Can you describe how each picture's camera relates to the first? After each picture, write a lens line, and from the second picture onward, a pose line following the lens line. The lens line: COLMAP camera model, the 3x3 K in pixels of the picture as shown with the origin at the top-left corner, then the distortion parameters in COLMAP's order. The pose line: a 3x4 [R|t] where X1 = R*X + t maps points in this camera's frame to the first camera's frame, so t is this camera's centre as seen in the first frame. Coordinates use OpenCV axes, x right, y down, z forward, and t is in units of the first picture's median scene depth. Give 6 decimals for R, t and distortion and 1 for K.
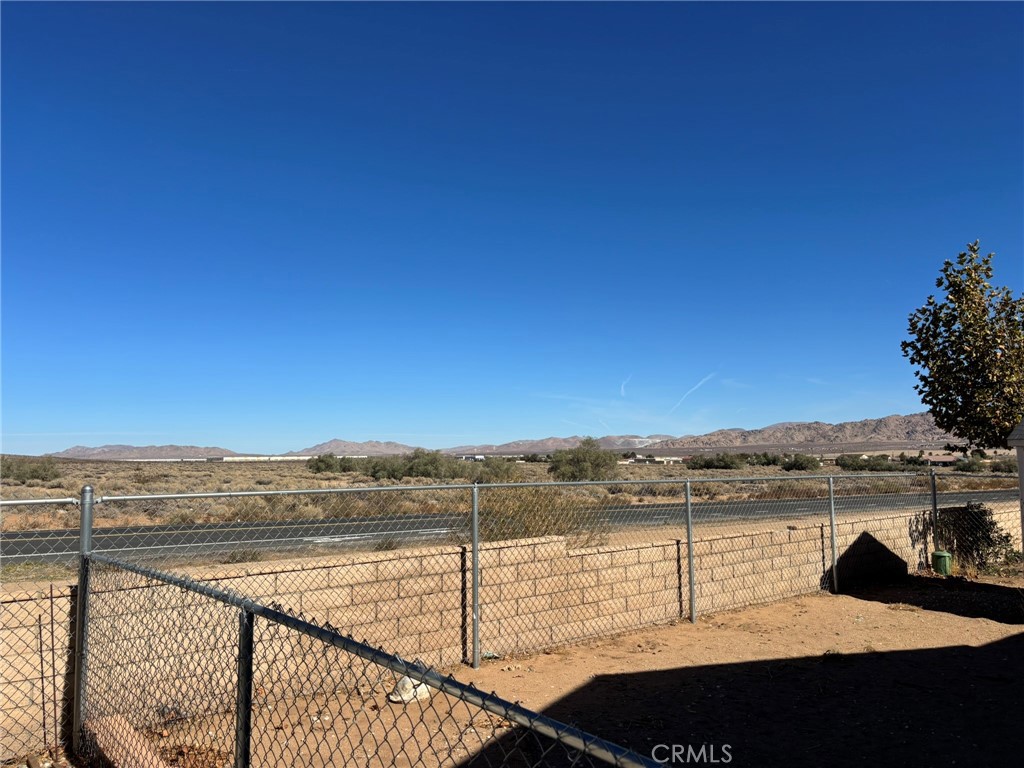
lens RADIAL K [[764.0, 0, 528.5], [0, 764.0, 385.1], [0, 0, 1]] dist [0.051296, -0.067911]
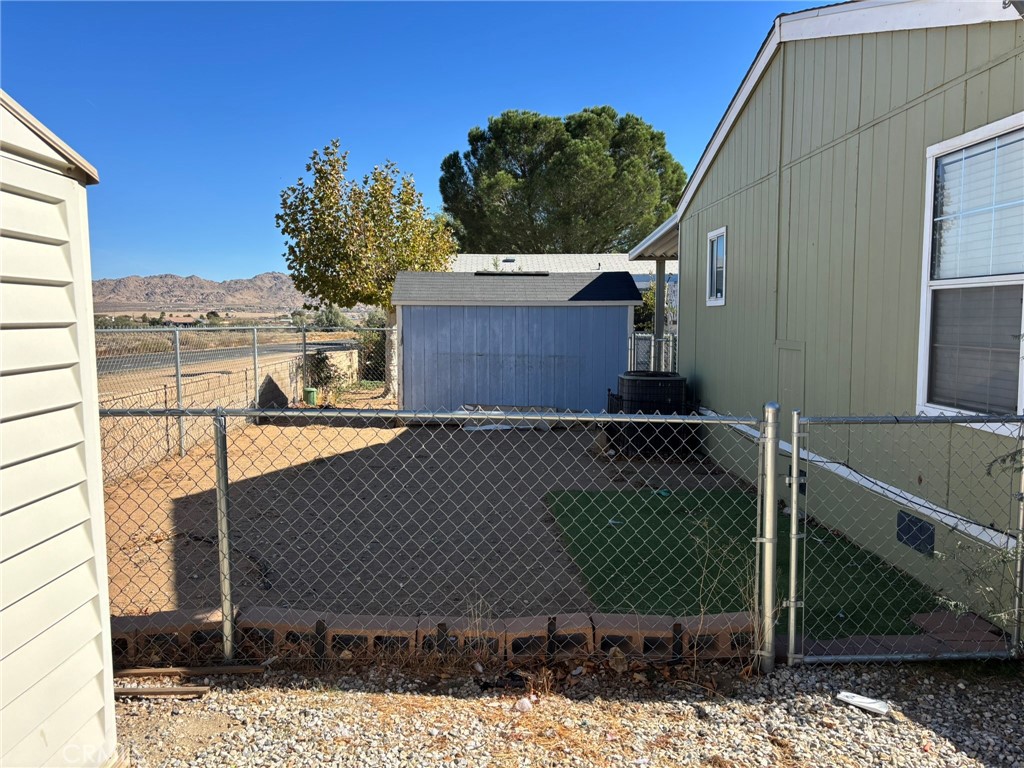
lens RADIAL K [[773.8, 0, 512.0], [0, 773.8, 384.0], [0, 0, 1]] dist [0.061608, -0.063984]
pose [[0.611174, -0.062416, 0.789032, -0.243524], [-0.076428, 0.987574, 0.137321, 0.008081], [-0.787798, -0.144231, 0.598809, -0.023155]]
